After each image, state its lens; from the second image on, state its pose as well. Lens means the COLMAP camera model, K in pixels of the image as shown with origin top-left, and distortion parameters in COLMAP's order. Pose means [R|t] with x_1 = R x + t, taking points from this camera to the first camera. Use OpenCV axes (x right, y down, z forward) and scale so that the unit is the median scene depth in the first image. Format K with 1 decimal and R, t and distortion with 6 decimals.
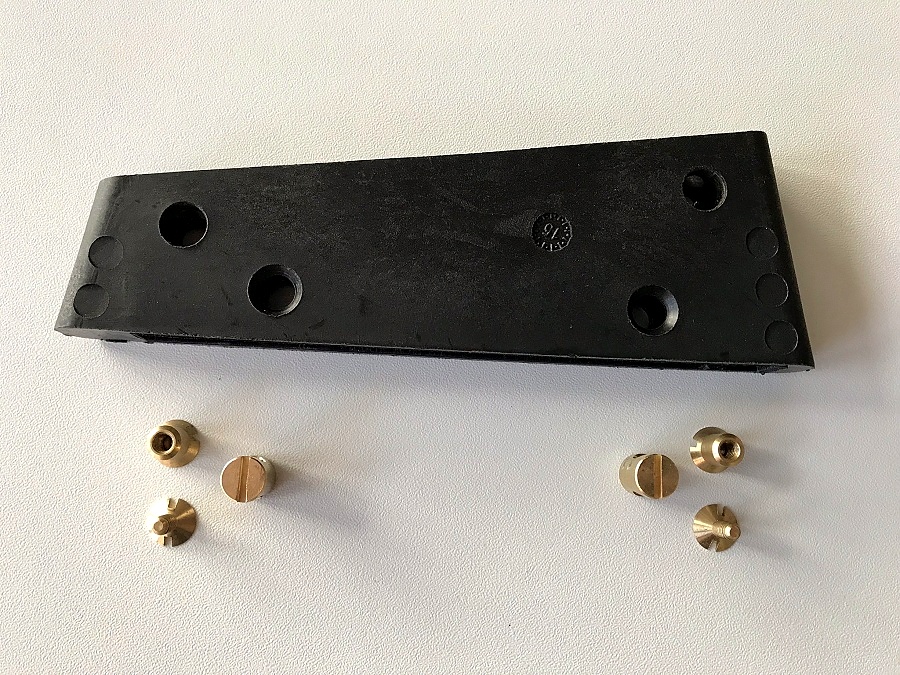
lens RADIAL K [[745.8, 0, 449.7], [0, 745.8, 336.1], [0, 0, 1]] dist [-0.010414, -0.005586]
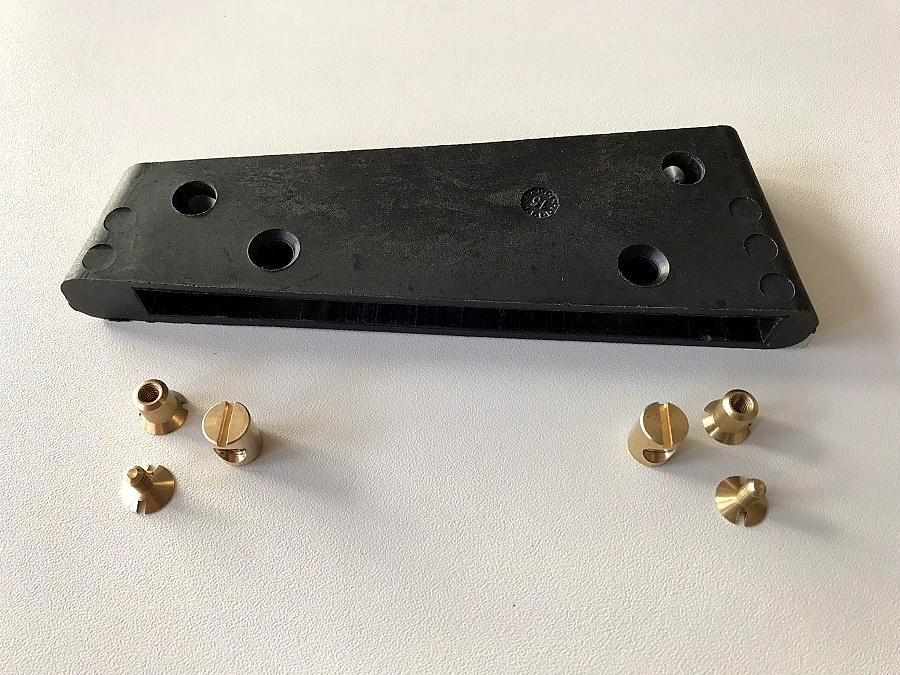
lens RADIAL K [[745.8, 0, 450.2], [0, 745.8, 328.4], [0, 0, 1]] dist [-0.010414, -0.005586]
pose [[0.998814, -0.024816, -0.041898, 0.050341], [0.008777, 0.938051, -0.346385, 0.385339], [0.047898, 0.345607, 0.937156, 0.069120]]
